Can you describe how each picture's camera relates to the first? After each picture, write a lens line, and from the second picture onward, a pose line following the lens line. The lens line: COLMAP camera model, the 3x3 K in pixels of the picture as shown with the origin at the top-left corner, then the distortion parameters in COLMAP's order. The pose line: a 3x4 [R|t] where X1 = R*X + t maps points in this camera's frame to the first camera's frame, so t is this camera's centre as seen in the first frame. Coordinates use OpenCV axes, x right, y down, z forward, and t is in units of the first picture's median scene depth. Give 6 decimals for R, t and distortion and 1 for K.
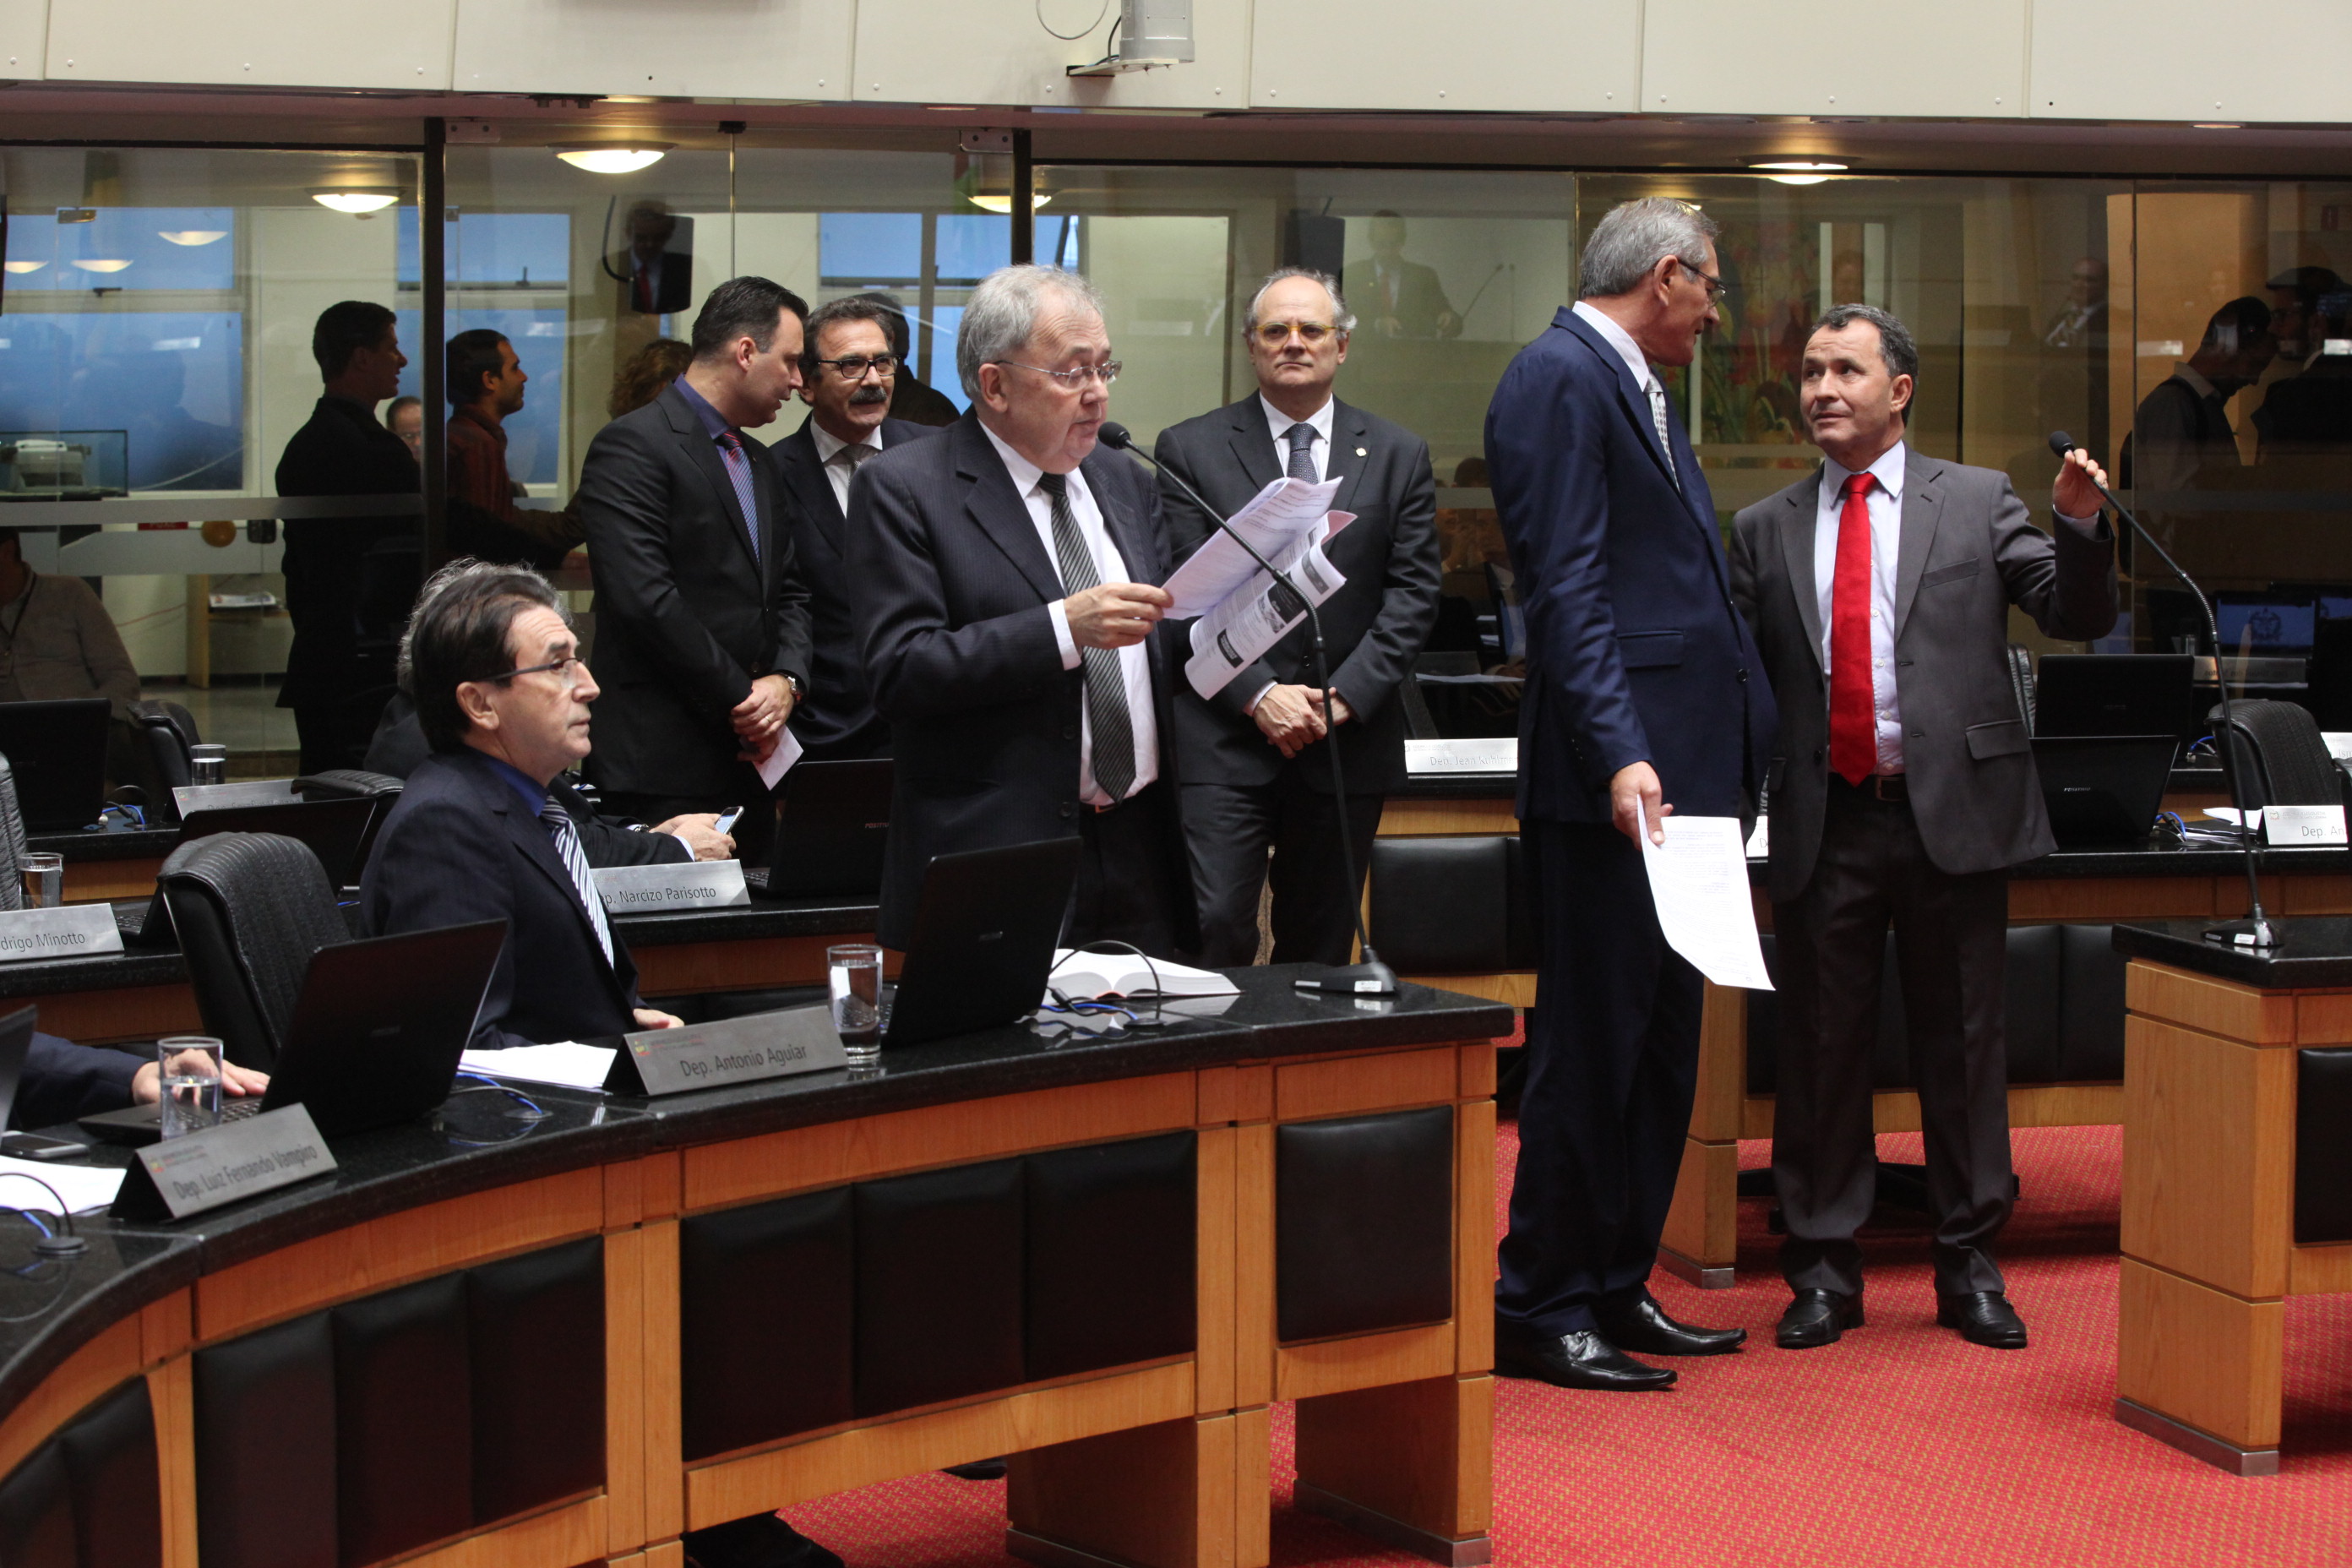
lens RADIAL K [[4874.3, 0, 1180.9], [0, 4874.3, 853.4], [0, 0, 1]] dist [-0.273777, -0.155193]
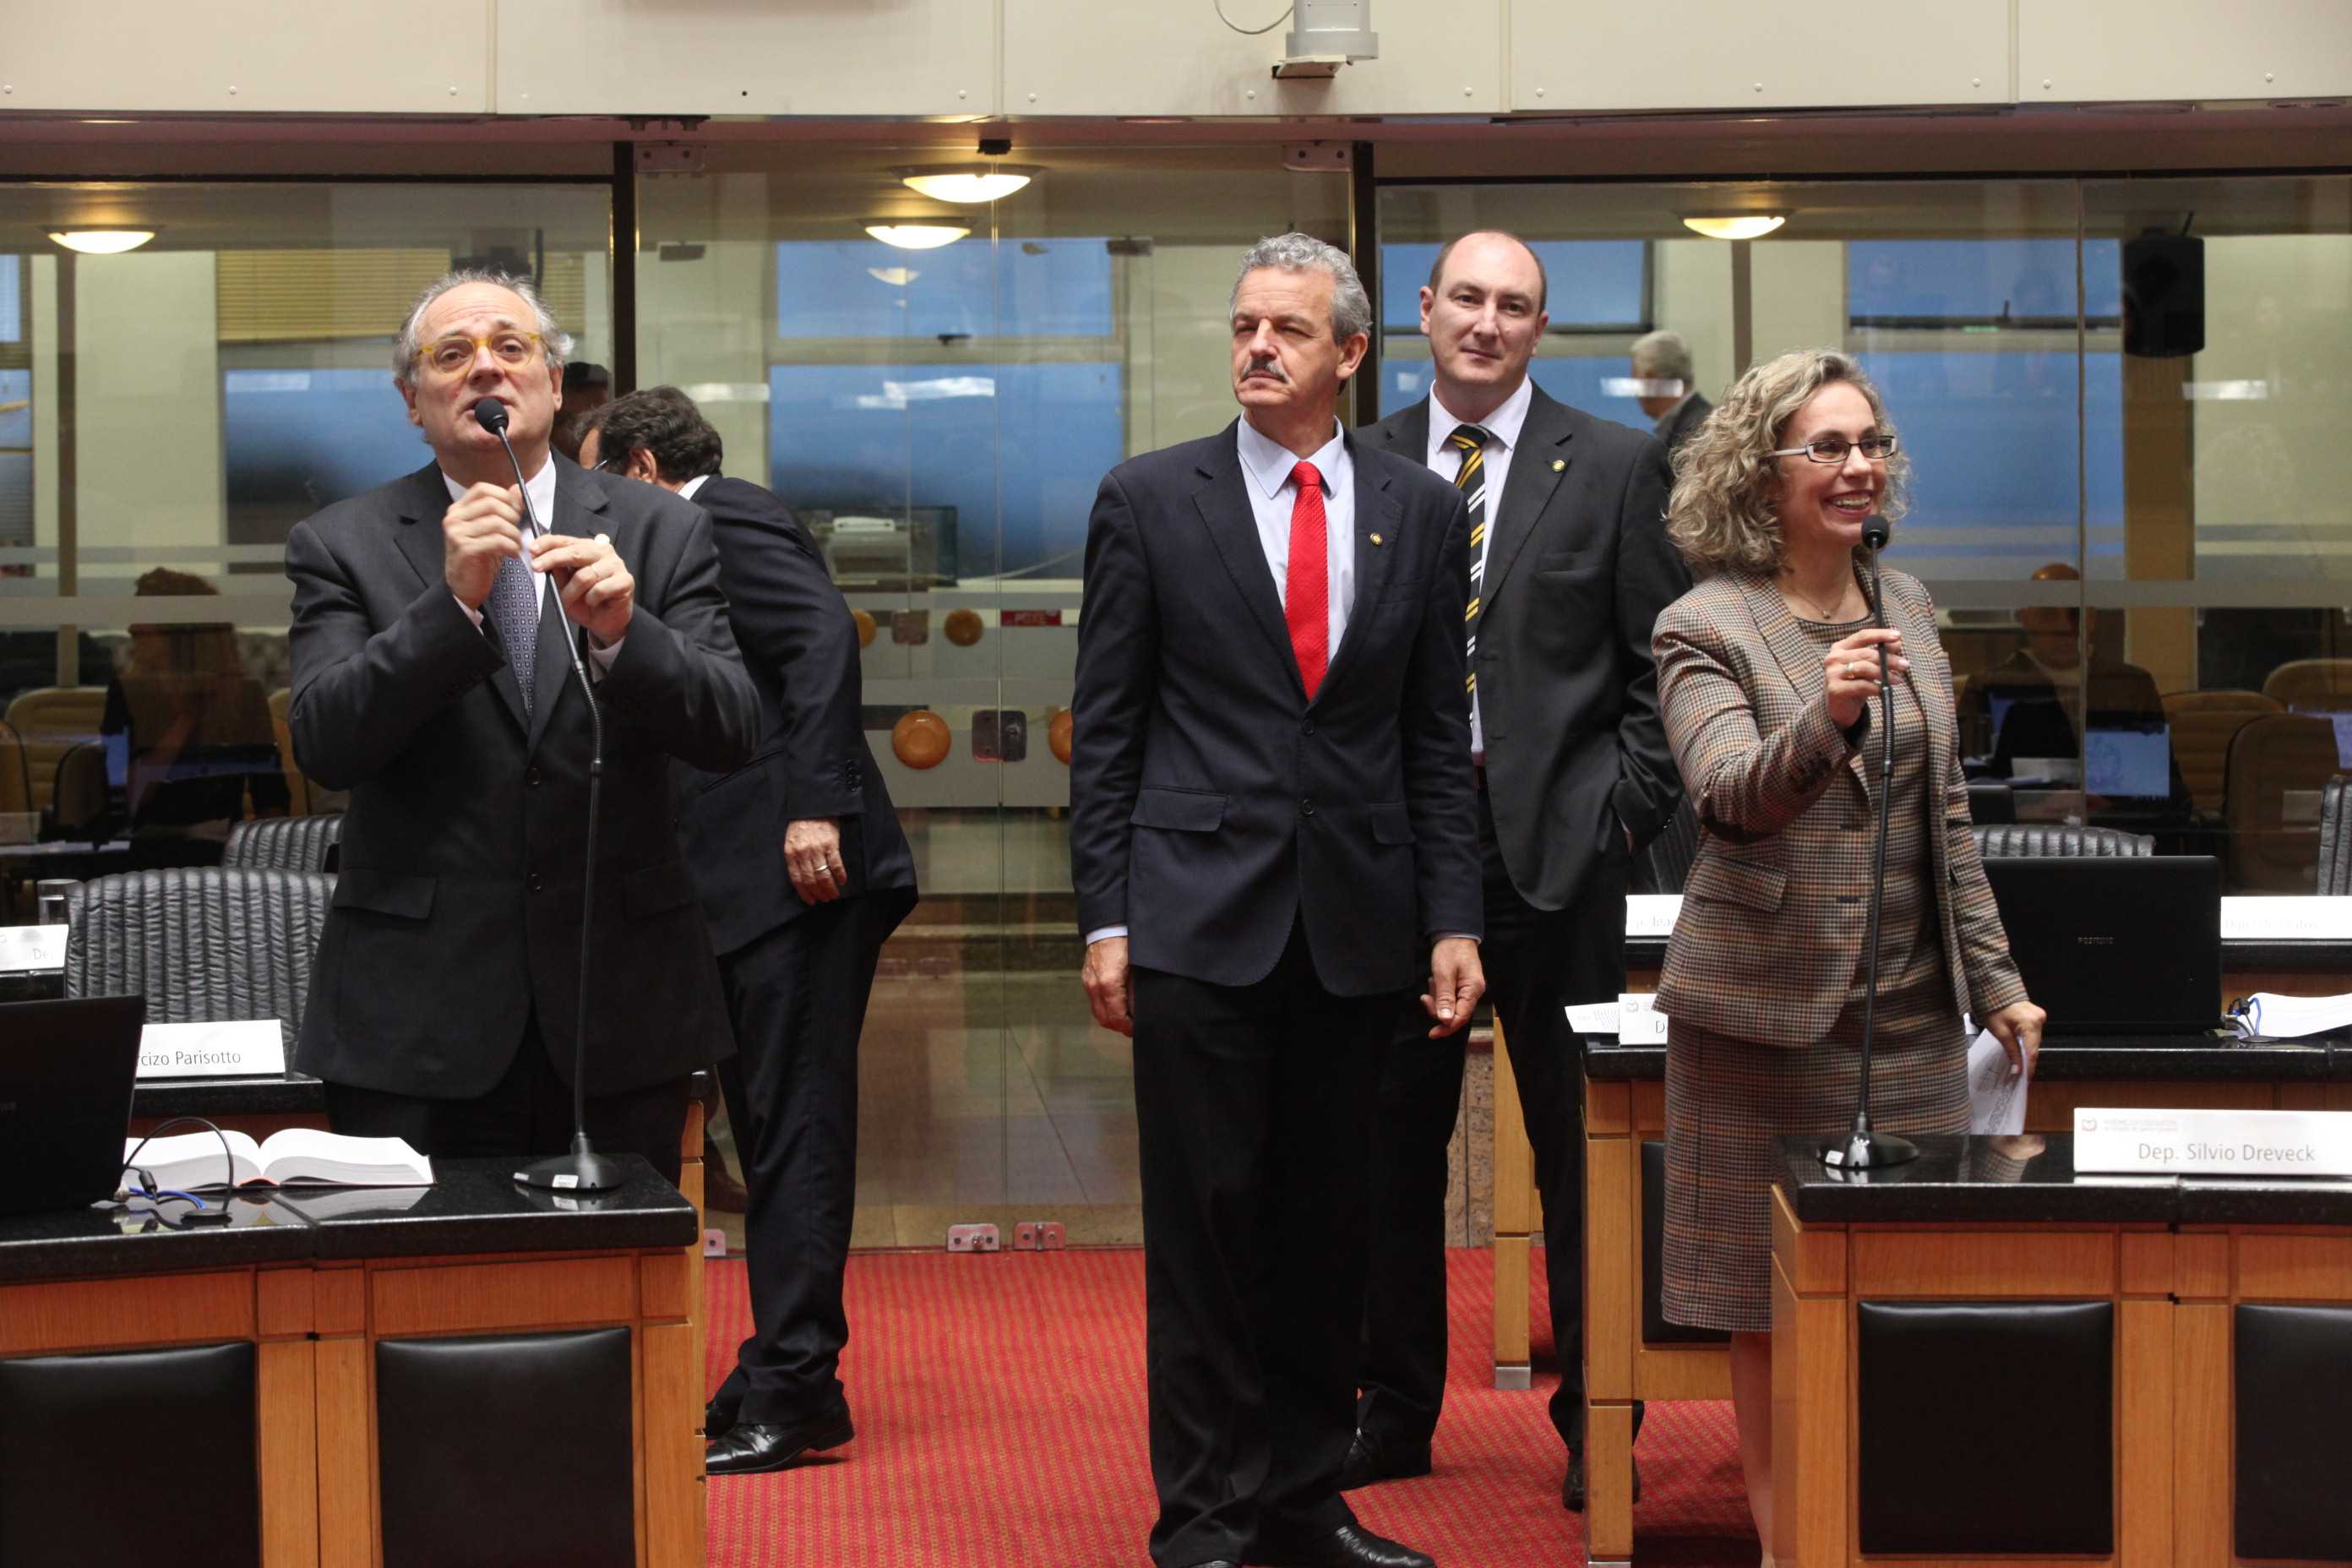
lens RADIAL K [[6082.5, 0, 1176.0], [0, 6082.5, 784.0], [0, 0, 1]] dist [-0.145173, -0.256067]
pose [[0.952140, 0.007530, -0.305570, 0.428830], [-0.020015, 0.999087, -0.037748, -0.003411], [0.305007, 0.042057, 0.951421, 0.034233]]
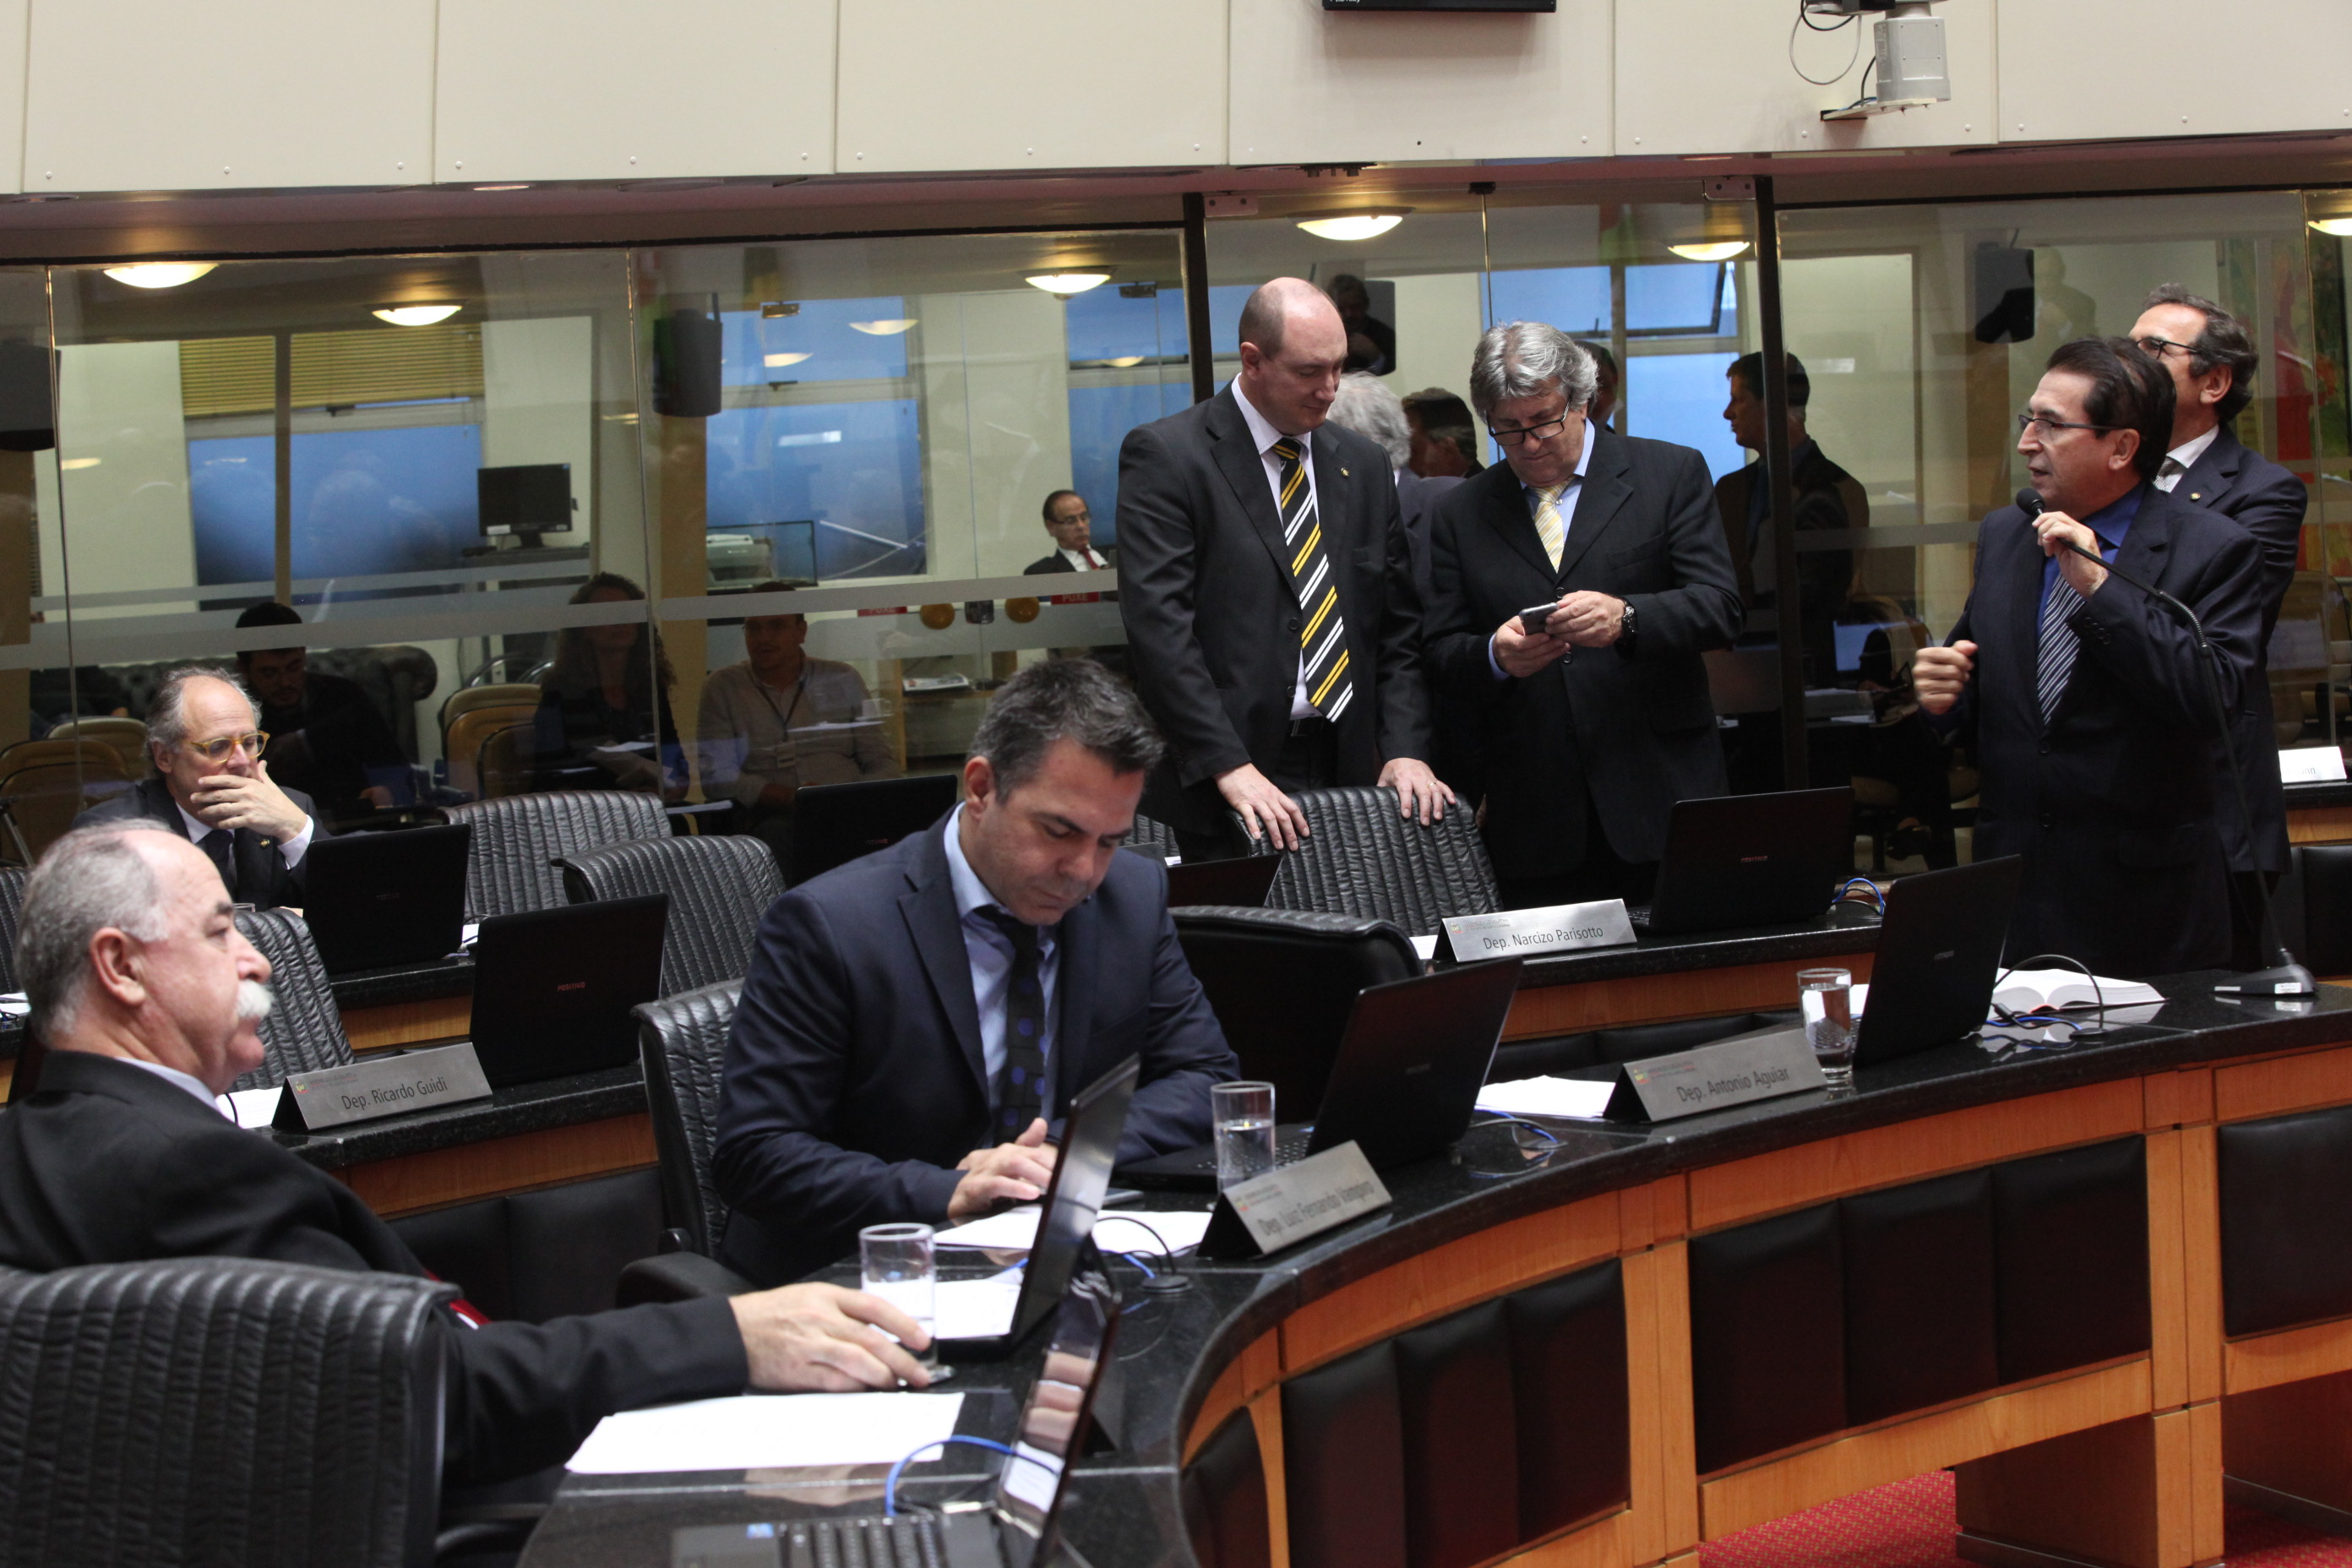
lens RADIAL K [[4890.0, 0, 1176.0], [0, 4890.0, 784.0], [0, 0, 1]] dist [-0.323287, 0.206449]
pose [[0.991391, -0.049116, -0.121373, -0.064722], [0.045878, 0.998516, -0.029330, 0.003131], [0.122633, 0.023509, 0.992174, -0.032261]]
